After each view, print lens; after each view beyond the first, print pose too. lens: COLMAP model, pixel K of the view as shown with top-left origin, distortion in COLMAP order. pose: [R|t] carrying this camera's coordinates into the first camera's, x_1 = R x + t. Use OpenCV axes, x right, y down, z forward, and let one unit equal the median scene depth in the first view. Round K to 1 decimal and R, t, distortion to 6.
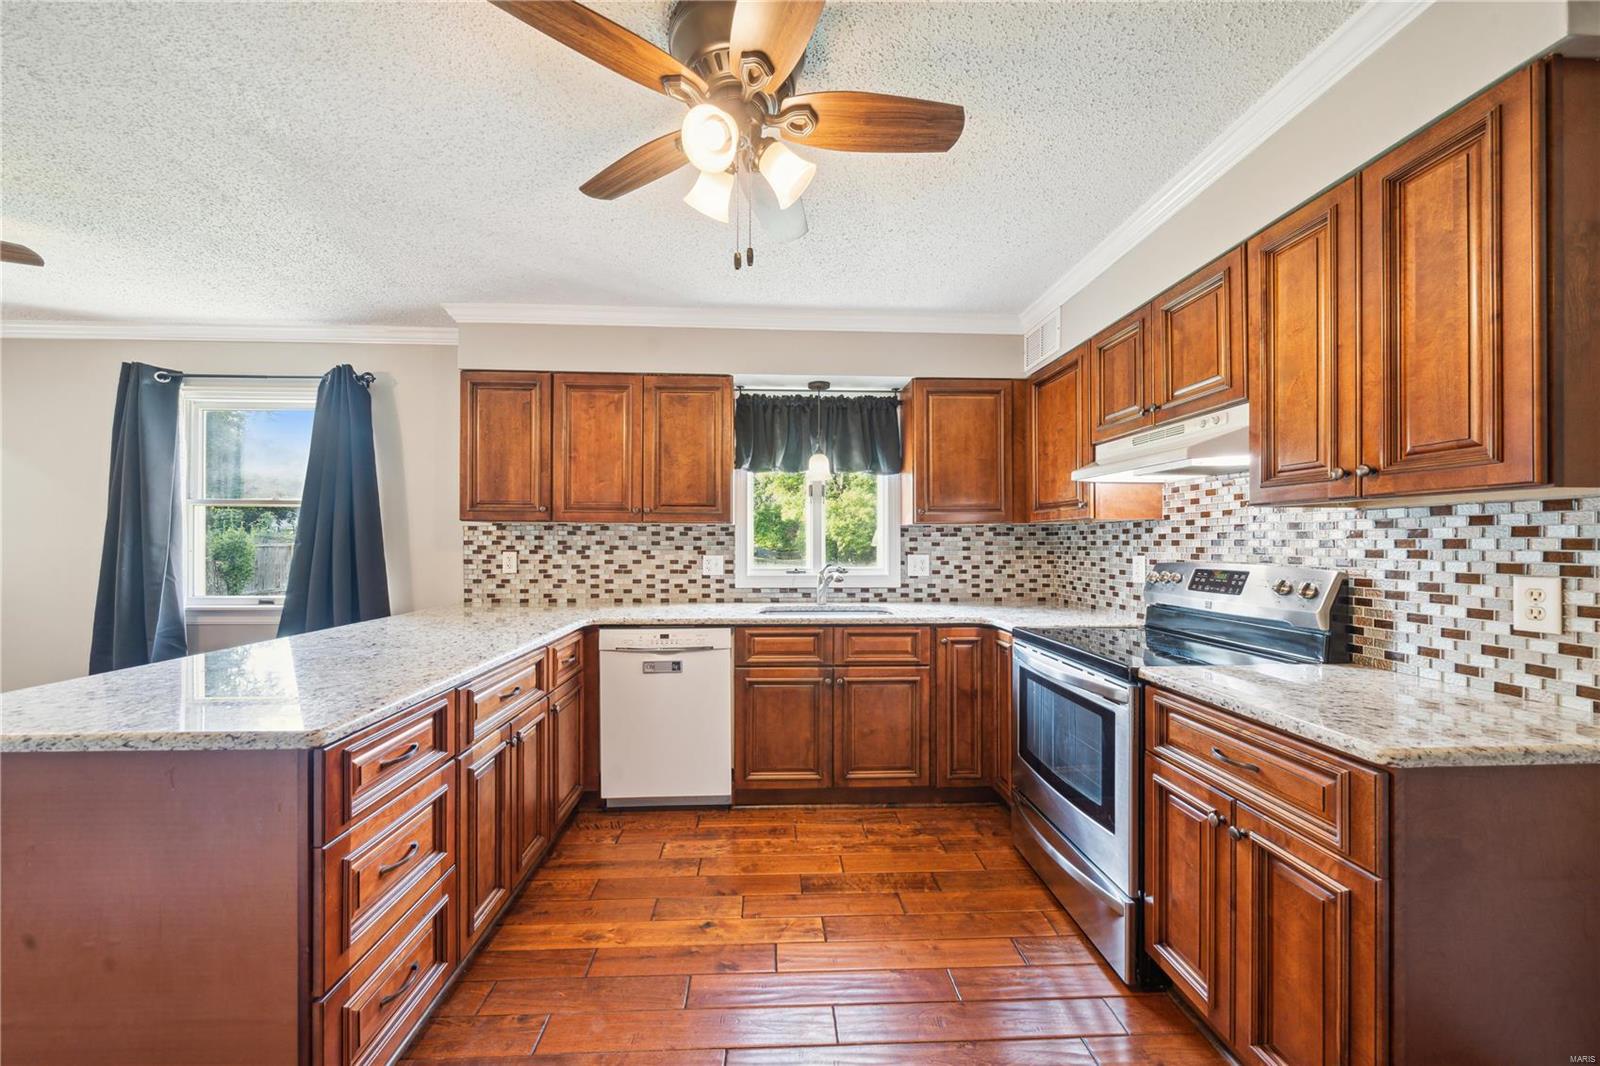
lens RADIAL K [[559.0, 0, 795.4], [0, 559.0, 535.9], [0, 0, 1]] dist [-0.000793, -0.000047]
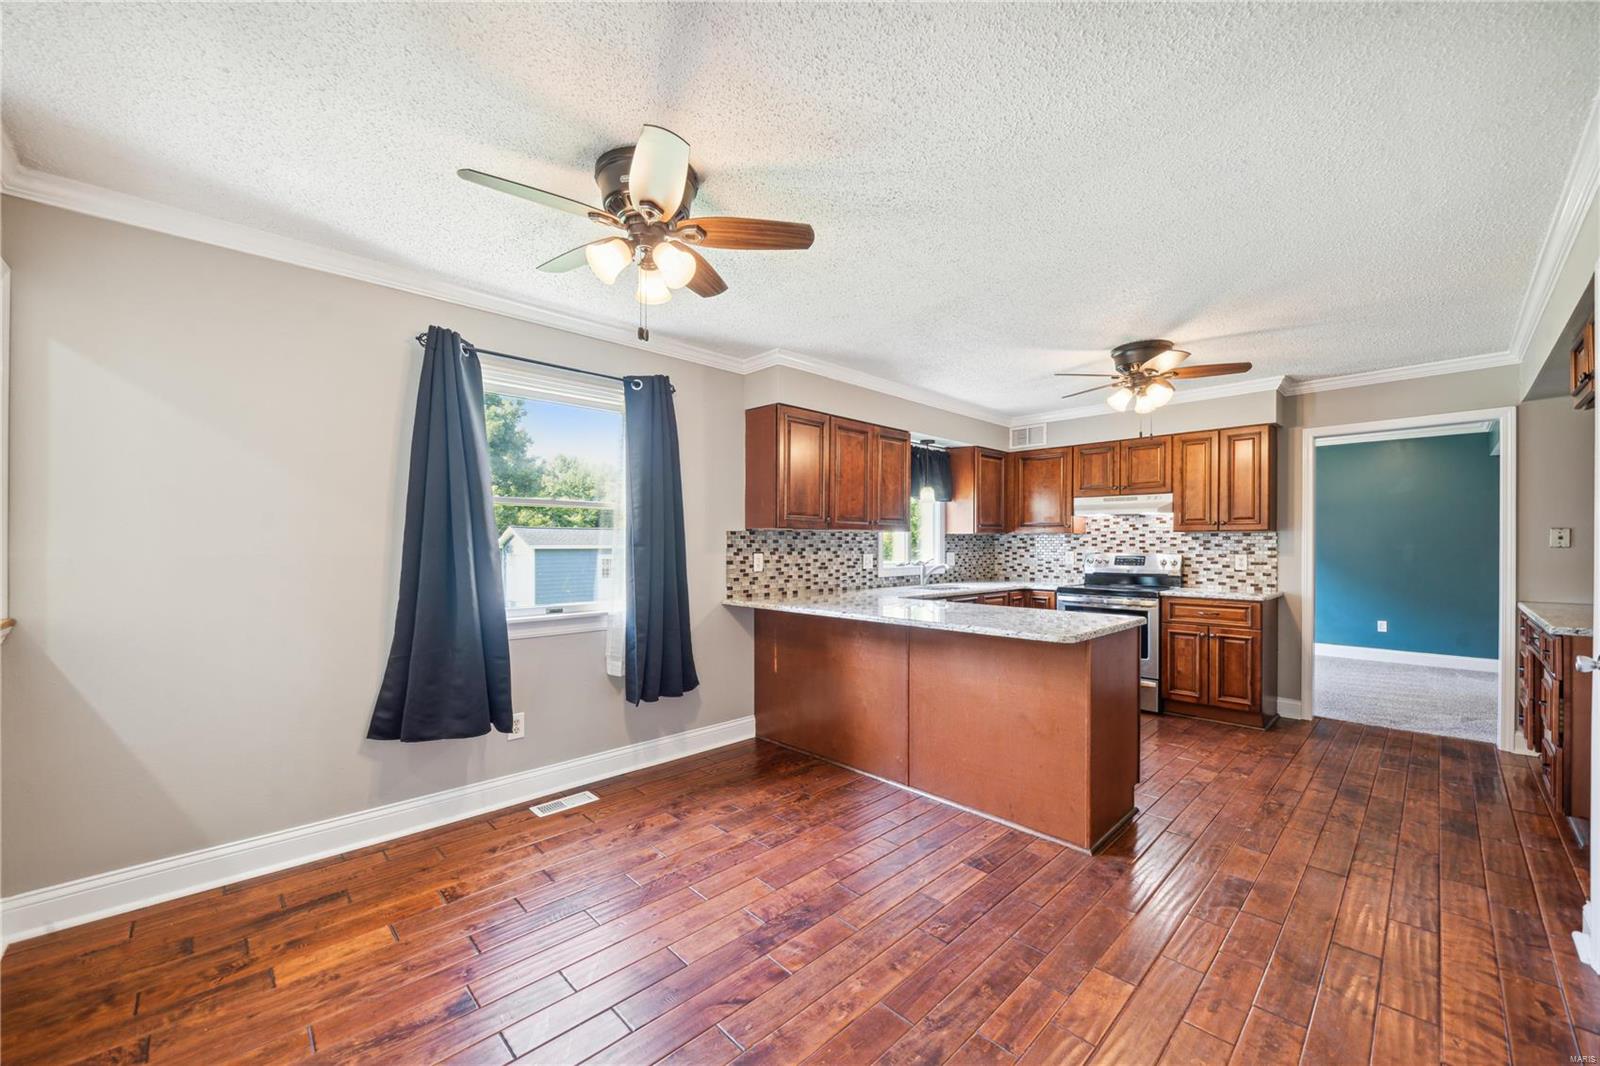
lens RADIAL K [[603.2, 0, 813.3], [0, 603.2, 538.3], [0, 0, 1]] dist [-0.005909, 0.000006]
pose [[0.751434, 0.004877, 0.659790, -1.255853], [-0.006949, 0.999976, 0.000524, -0.004696], [-0.659772, -0.004979, 0.751450, -0.029564]]
